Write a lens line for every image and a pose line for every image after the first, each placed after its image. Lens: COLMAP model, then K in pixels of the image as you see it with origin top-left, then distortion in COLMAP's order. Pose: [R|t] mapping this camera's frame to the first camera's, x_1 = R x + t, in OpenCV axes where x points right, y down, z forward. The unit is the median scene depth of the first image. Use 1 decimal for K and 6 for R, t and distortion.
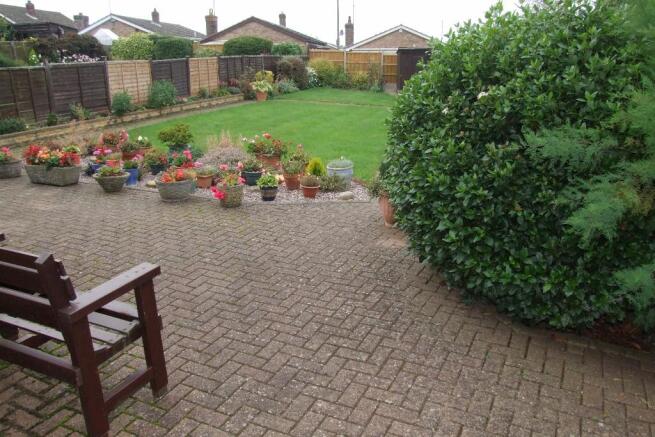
lens RADIAL K [[521.8, 0, 335.4], [0, 521.8, 219.6], [0, 0, 1]] dist [-0.164928, 0.132308]
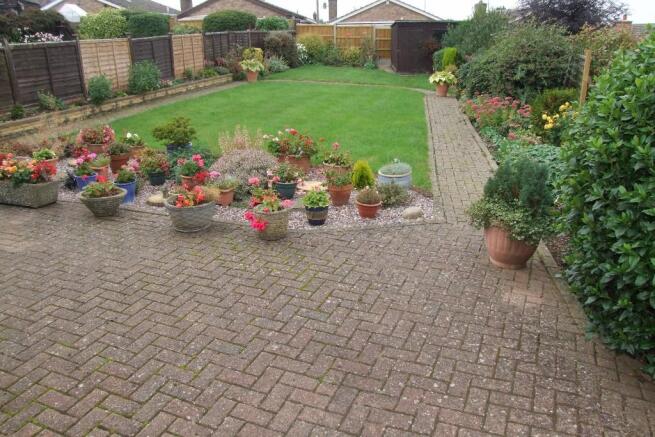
lens RADIAL K [[521.8, 0, 335.4], [0, 521.8, 219.6], [0, 0, 1]] dist [-0.164928, 0.132308]
pose [[0.998558, -0.029097, 0.045117, -0.064173], [0.026981, 0.998539, 0.046827, -0.037078], [-0.046414, -0.045542, 0.997884, 0.113379]]
